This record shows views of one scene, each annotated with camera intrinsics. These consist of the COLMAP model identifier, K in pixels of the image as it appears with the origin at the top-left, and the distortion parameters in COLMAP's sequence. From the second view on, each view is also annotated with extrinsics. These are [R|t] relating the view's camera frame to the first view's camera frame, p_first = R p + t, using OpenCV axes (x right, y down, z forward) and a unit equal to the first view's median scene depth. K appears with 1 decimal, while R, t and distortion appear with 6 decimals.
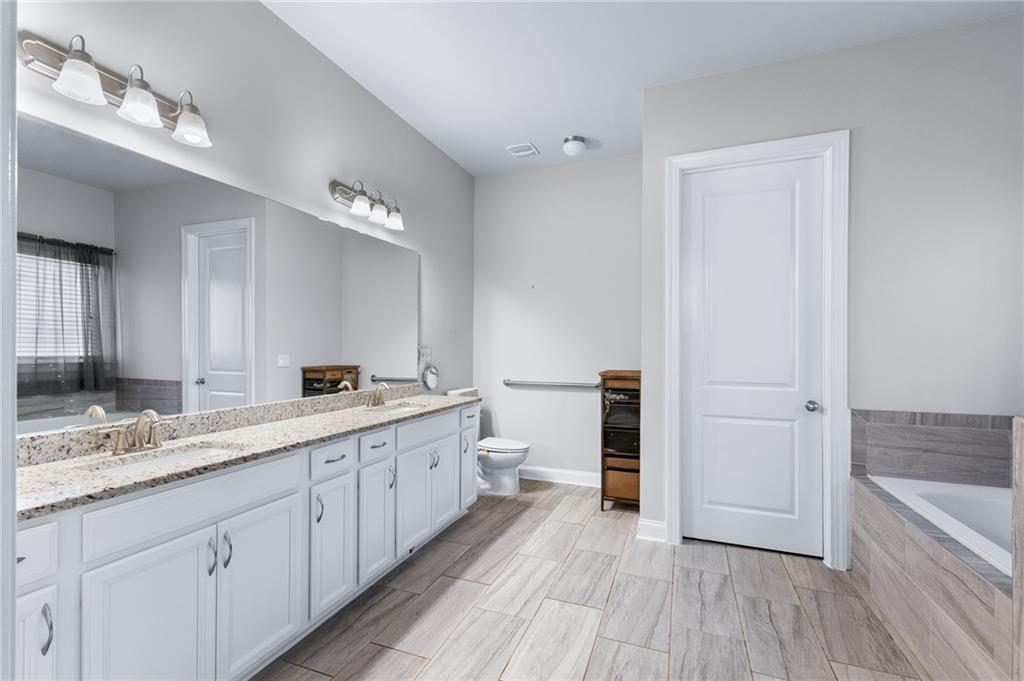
lens RADIAL K [[442.8, 0, 513.1], [0, 442.8, 346.3], [0, 0, 1]] dist [0.000861, 0.000069]
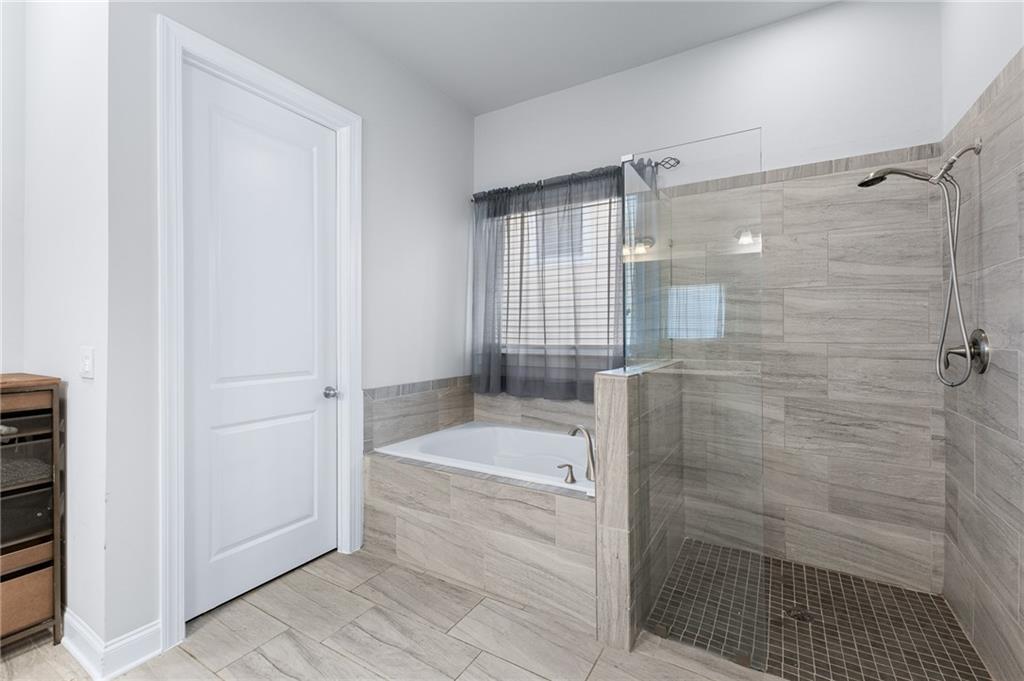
lens RADIAL K [[442.8, 0, 512.6], [0, 442.8, 332.5], [0, 0, 1]] dist [0.000861, 0.000069]
pose [[0.168608, -0.004223, 0.985674, -0.194789], [-0.000748, 0.999990, 0.004413, 0.003897], [-0.985683, -0.001481, 0.168603, 0.485299]]
